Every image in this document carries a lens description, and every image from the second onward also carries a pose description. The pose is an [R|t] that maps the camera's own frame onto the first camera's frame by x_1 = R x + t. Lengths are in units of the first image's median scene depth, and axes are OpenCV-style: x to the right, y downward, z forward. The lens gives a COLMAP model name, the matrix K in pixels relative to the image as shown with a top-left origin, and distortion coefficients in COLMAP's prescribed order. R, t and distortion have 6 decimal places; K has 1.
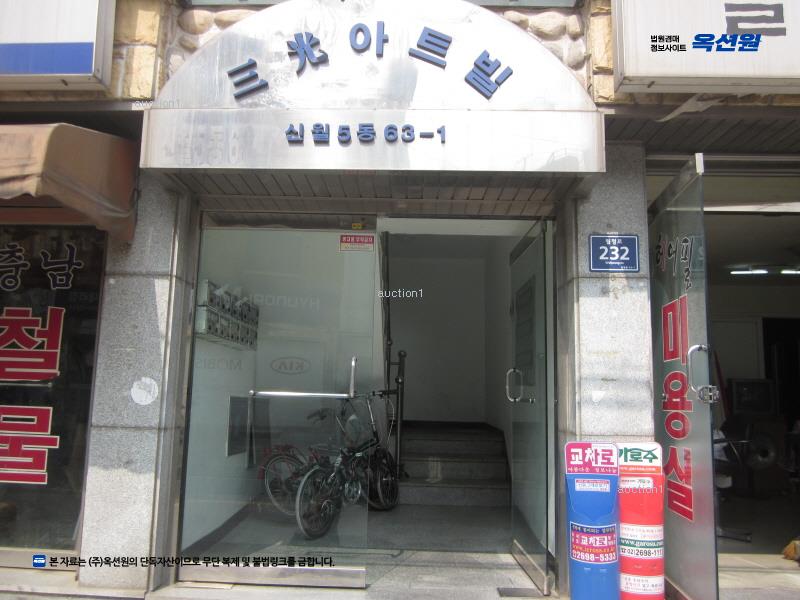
lens RADIAL K [[659.1, 0, 399.1], [0, 659.1, 298.2], [0, 0, 1]] dist [-0.043662, 0.007822]
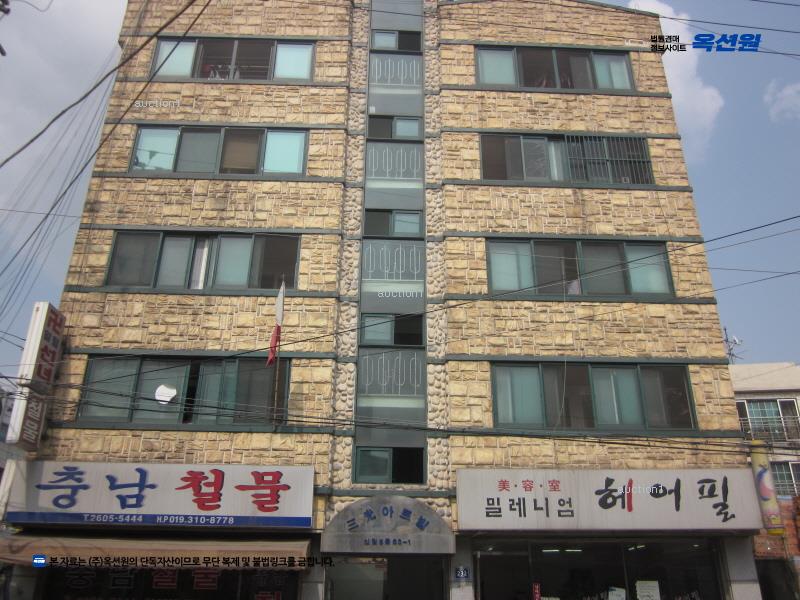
lens RADIAL K [[659.1, 0, 401.3], [0, 659.1, 297.4], [0, 0, 1]] dist [-0.043662, 0.007822]
pose [[0.996882, 0.019959, 0.076337, -0.252104], [0.002722, 0.958203, -0.286075, -0.468679], [-0.078856, 0.285391, 0.955162, -2.532512]]
